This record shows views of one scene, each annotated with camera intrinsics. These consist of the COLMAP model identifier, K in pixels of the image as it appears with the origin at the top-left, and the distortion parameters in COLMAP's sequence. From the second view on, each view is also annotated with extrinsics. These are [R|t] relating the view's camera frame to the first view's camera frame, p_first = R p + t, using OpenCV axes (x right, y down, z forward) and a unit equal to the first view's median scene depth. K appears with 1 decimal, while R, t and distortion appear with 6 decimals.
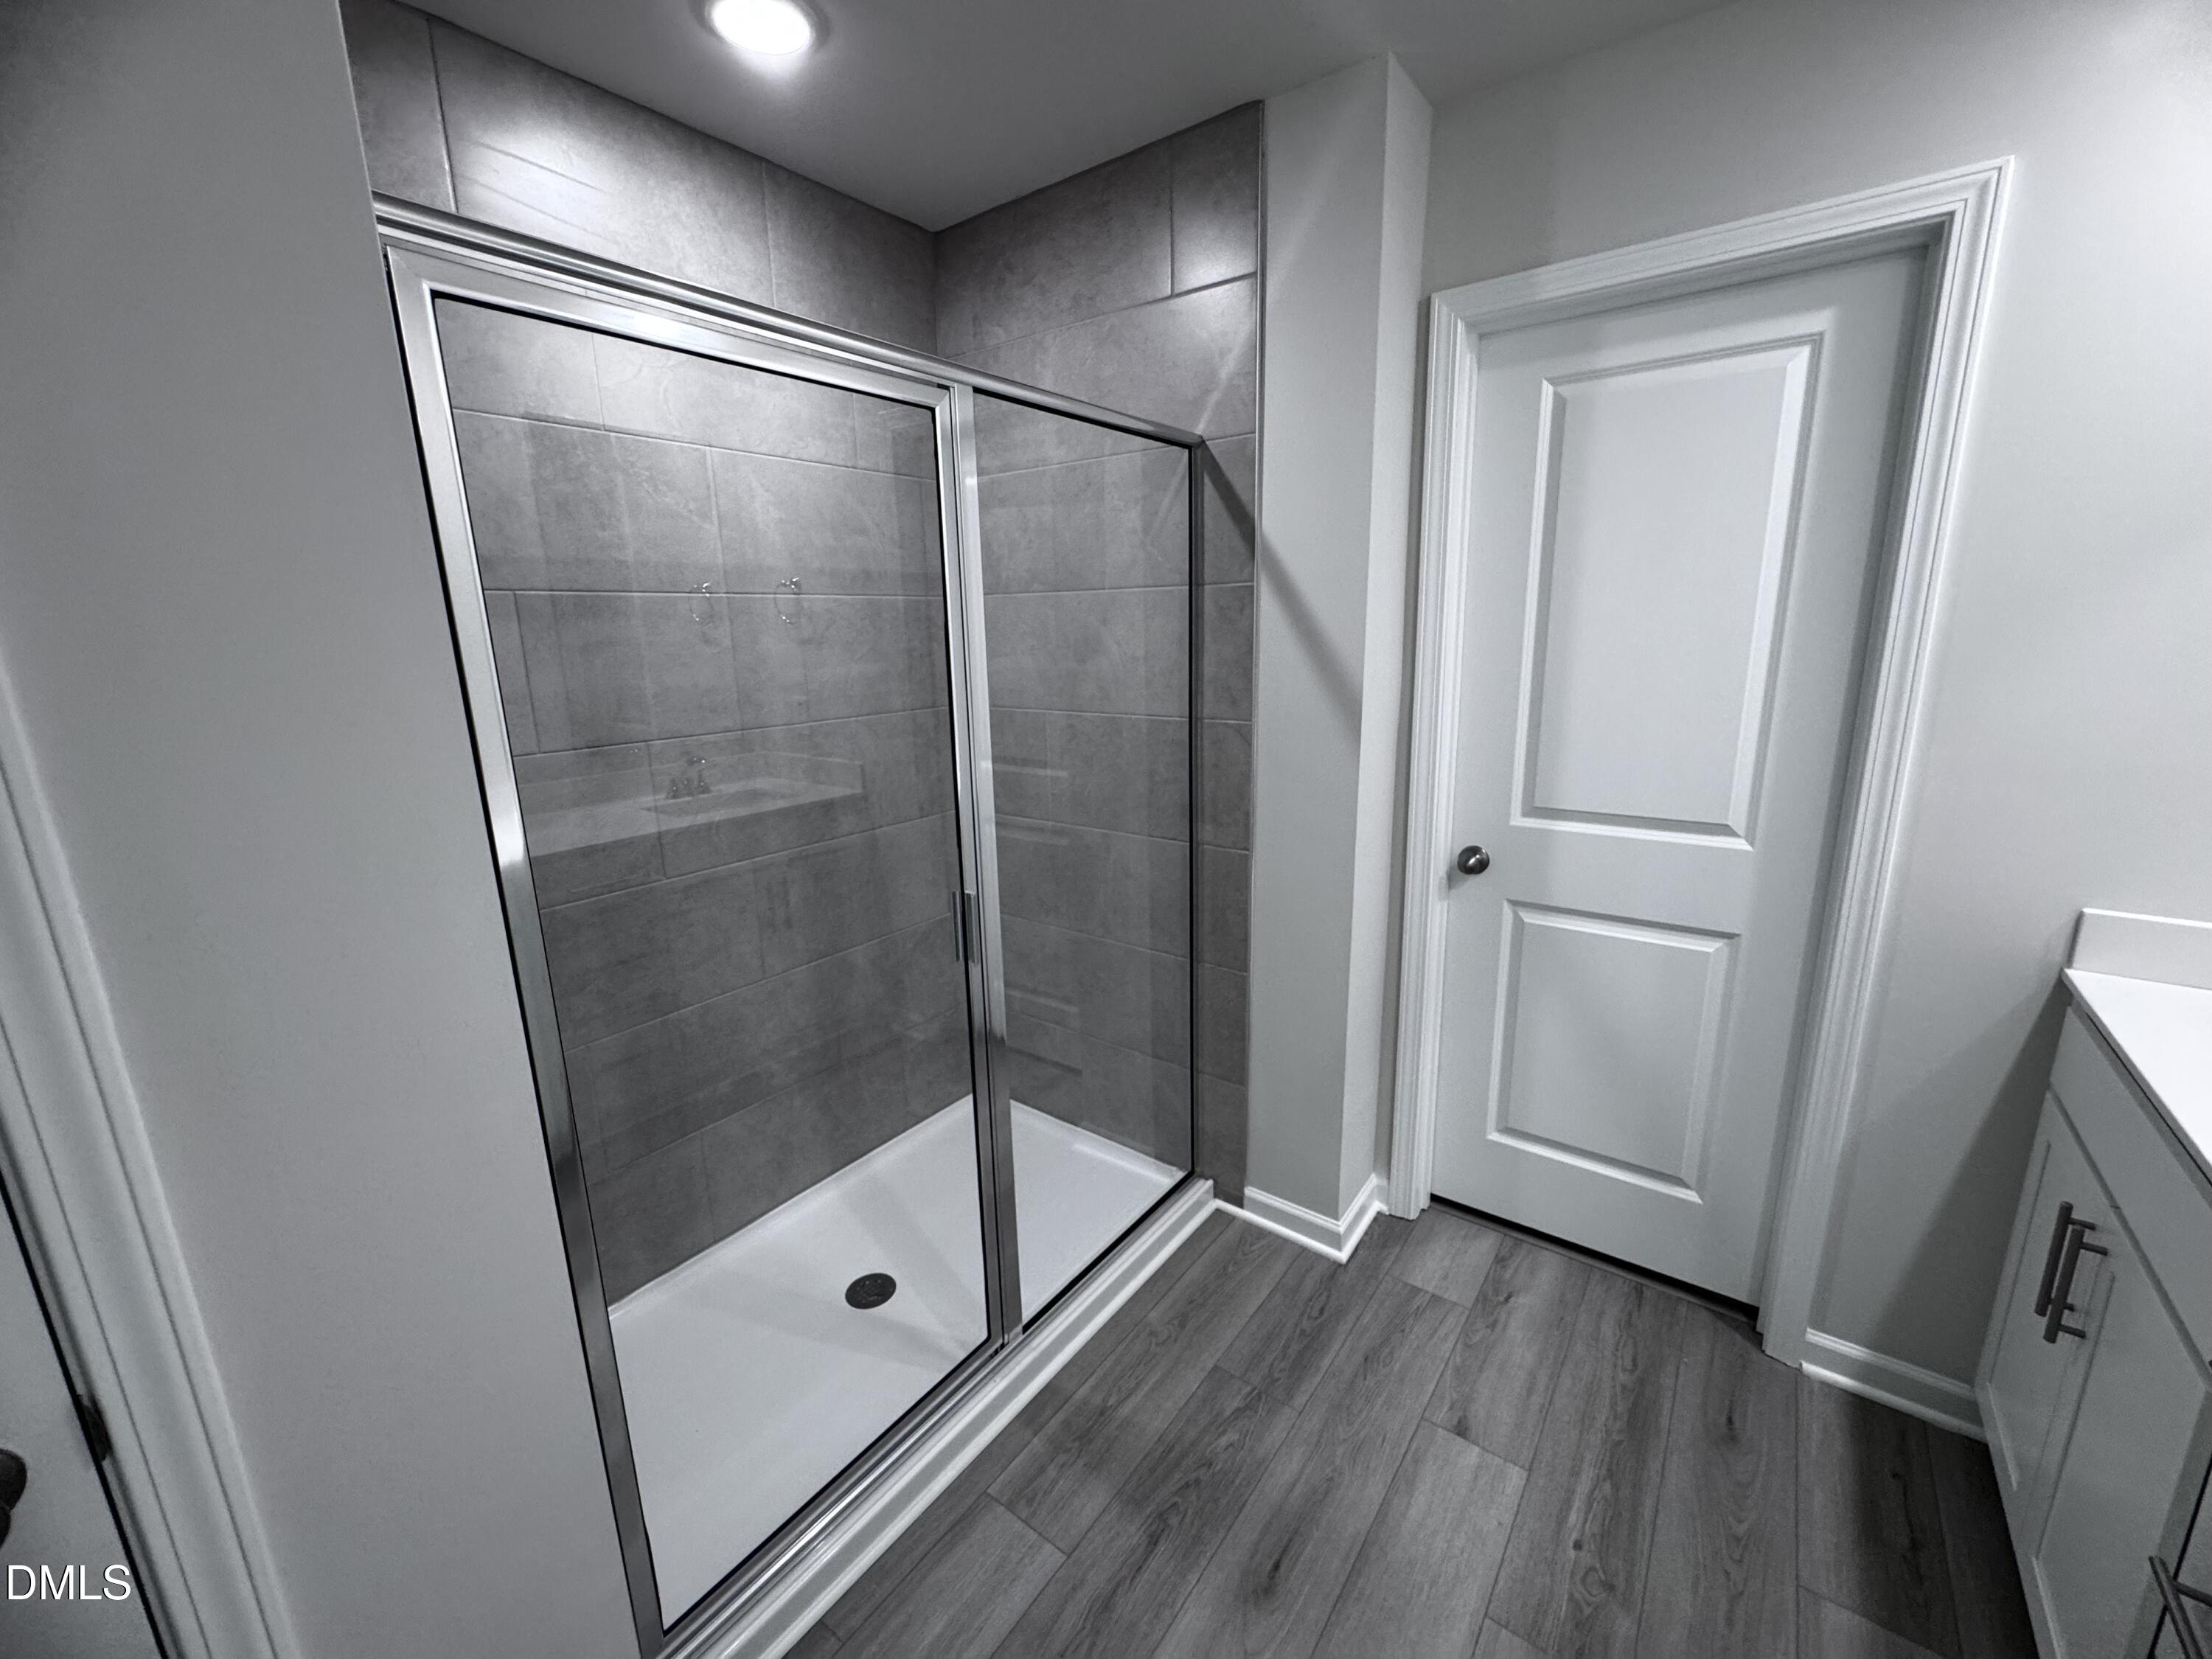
lens RADIAL K [[902.4, 0, 1112.1], [0, 902.4, 838.4], [0, 0, 1]] dist [0.002107, 0.000112]
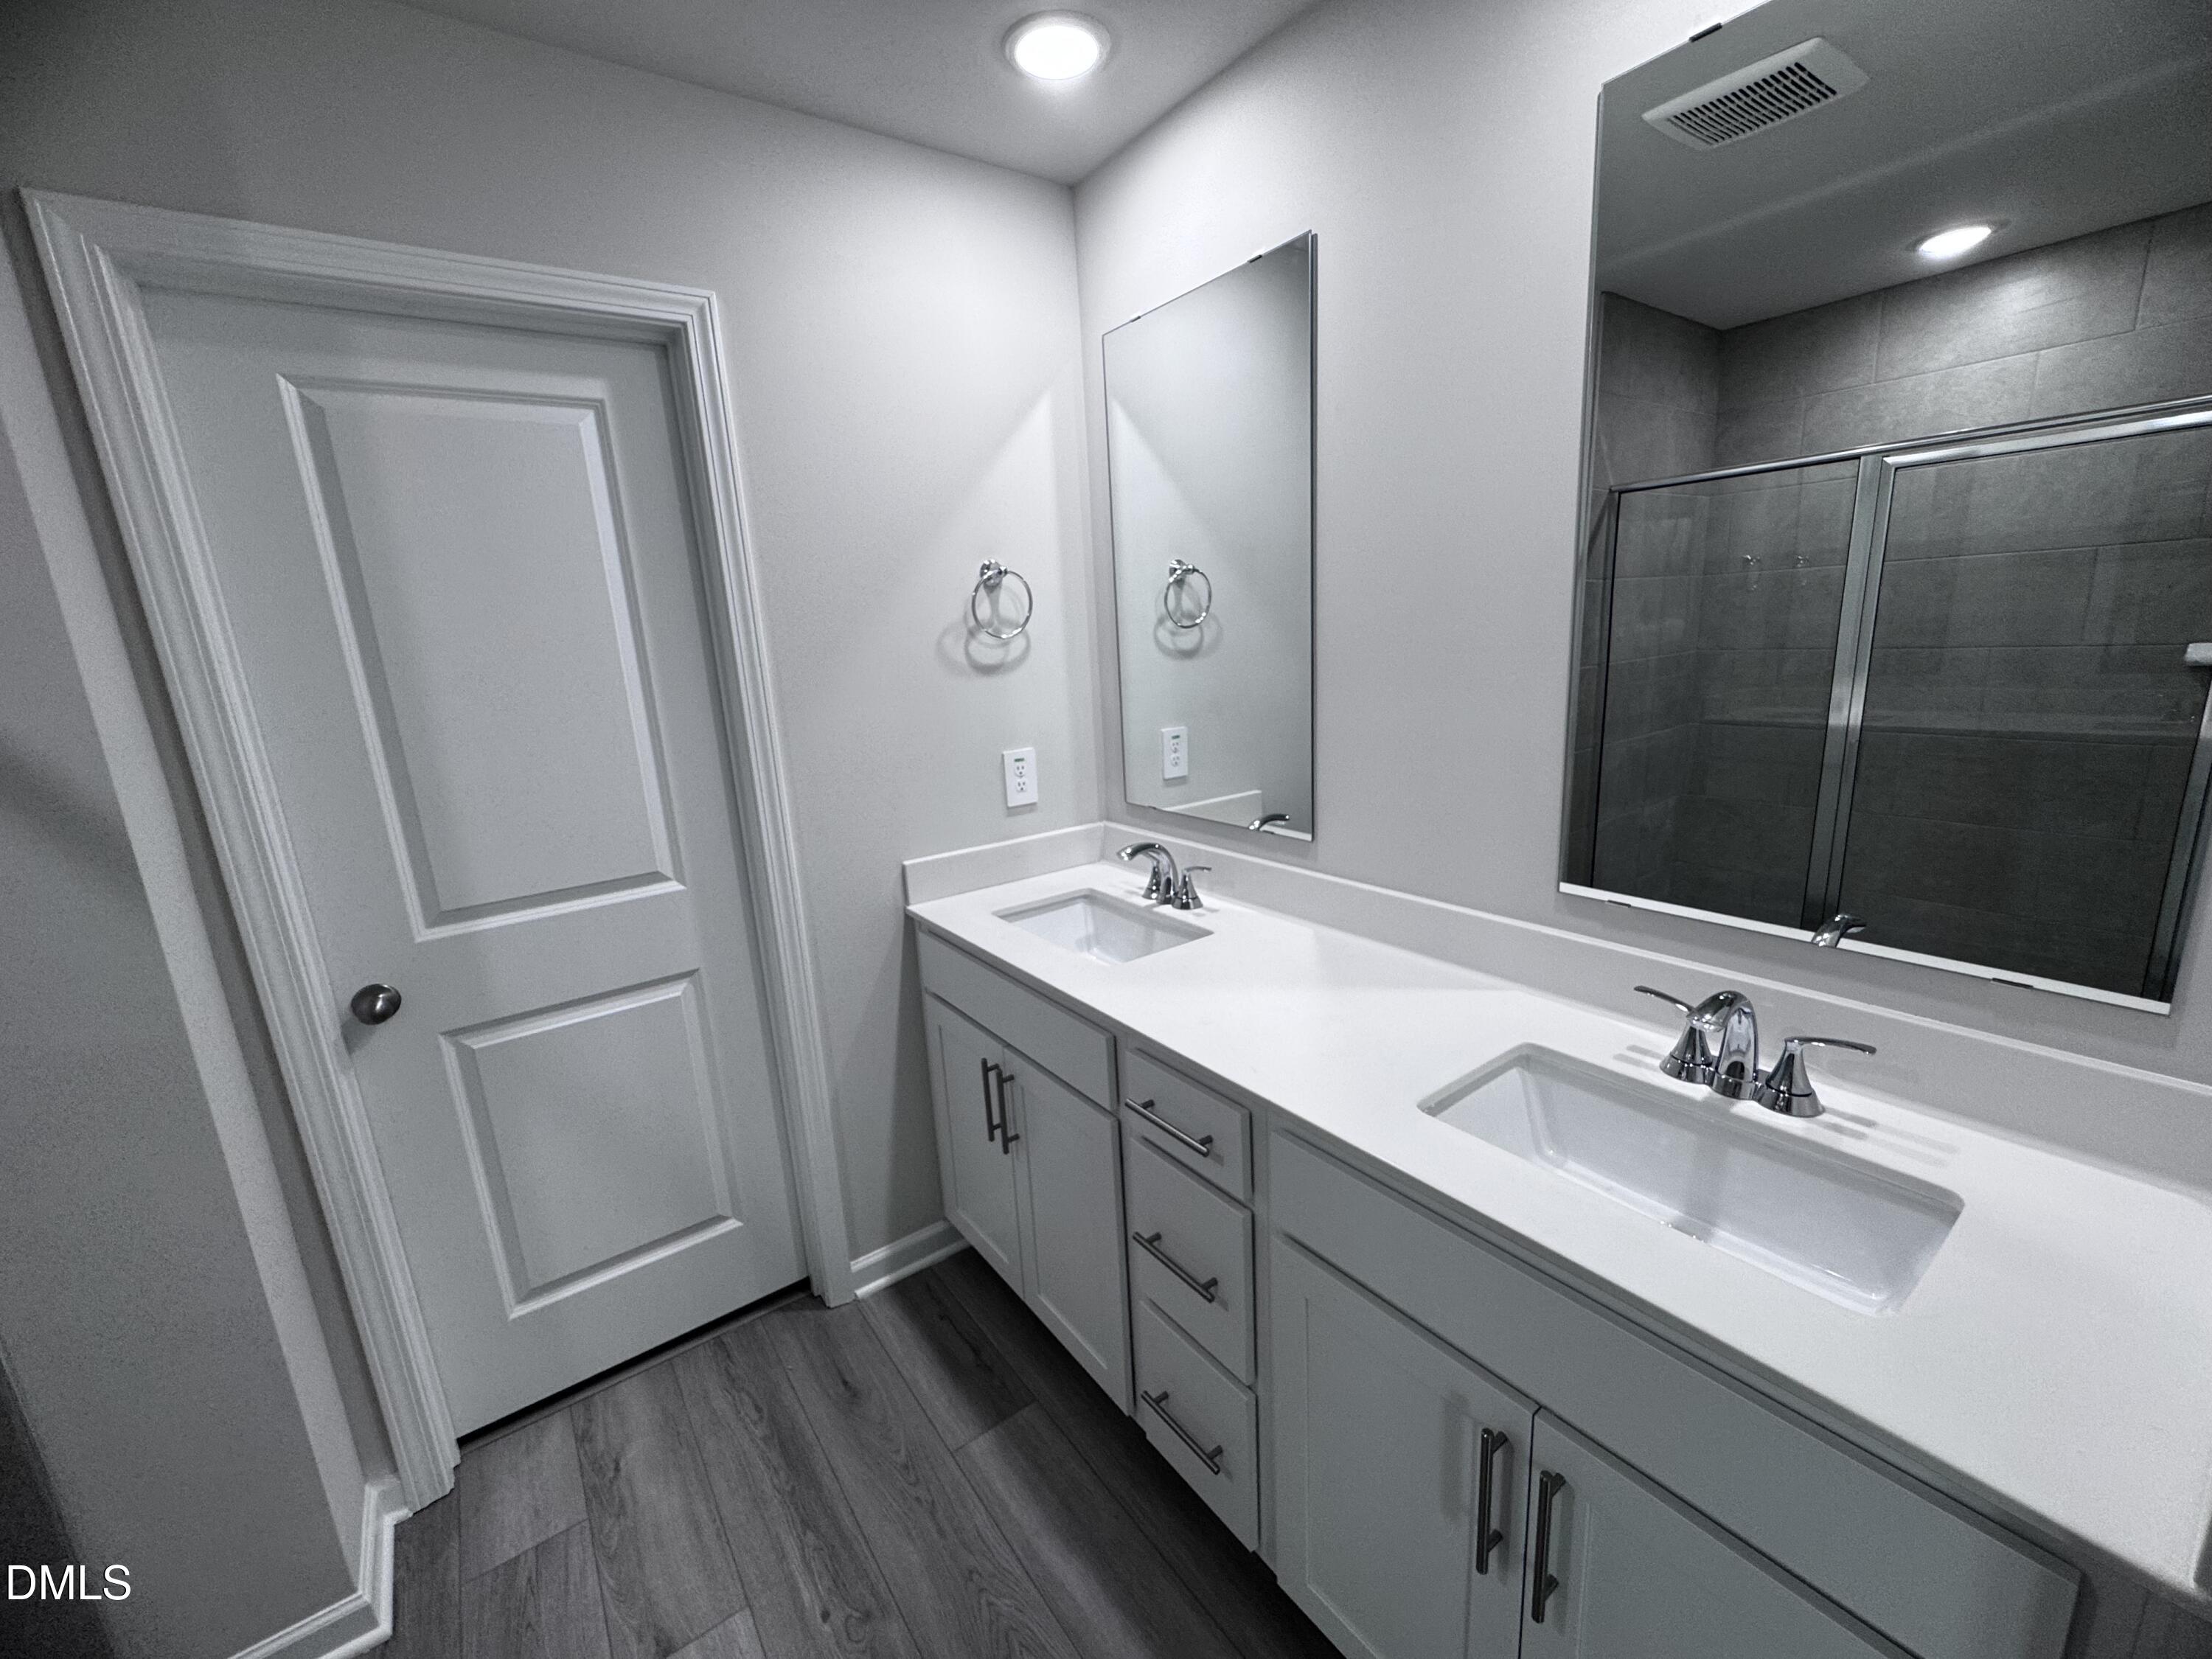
lens RADIAL K [[902.4, 0, 1119.8], [0, 902.4, 828.0], [0, 0, 1]] dist [0.002107, 0.000112]
pose [[0.296066, -0.211379, 0.931485, -0.095731], [0.267347, 0.954566, 0.131642, -0.054857], [-0.916990, 0.210055, 0.339126, 0.169585]]
